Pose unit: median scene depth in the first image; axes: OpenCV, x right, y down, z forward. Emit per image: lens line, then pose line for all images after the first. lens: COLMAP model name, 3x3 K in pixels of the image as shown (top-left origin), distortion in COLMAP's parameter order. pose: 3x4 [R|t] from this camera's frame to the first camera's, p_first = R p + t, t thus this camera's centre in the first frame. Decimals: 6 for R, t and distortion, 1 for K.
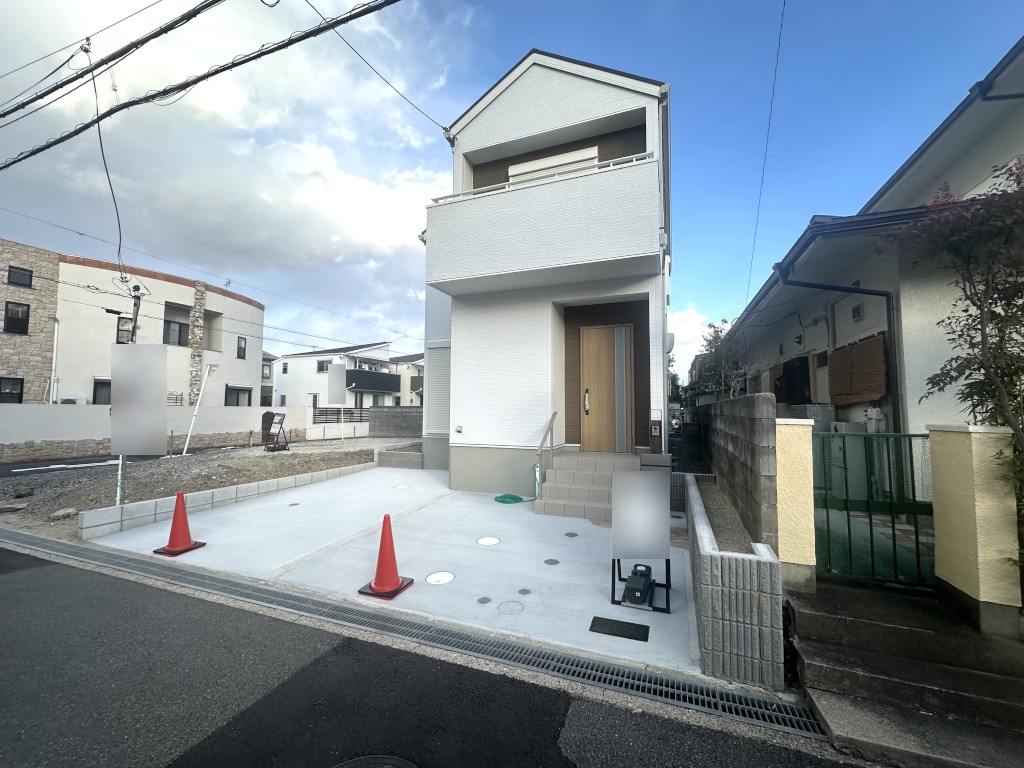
lens RADIAL K [[408.3, 0, 512.0], [0, 408.3, 384.0], [0, 0, 1]] dist [-0.002177, 0.000177]
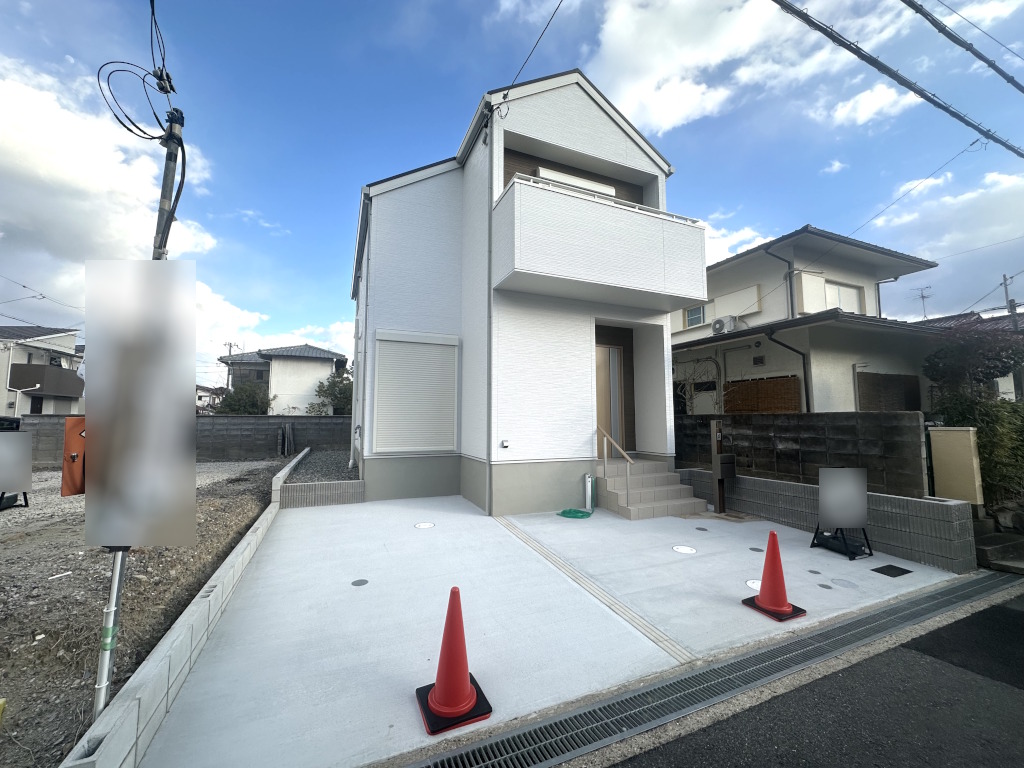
lens RADIAL K [[408.3, 0, 512.0], [0, 408.3, 384.0], [0, 0, 1]] dist [-0.002177, 0.000177]
pose [[0.709329, 0.056792, 0.702586, -0.789847], [-0.041448, 0.998385, -0.038857, 0.018726], [-0.703658, -0.001558, 0.710538, 0.409917]]
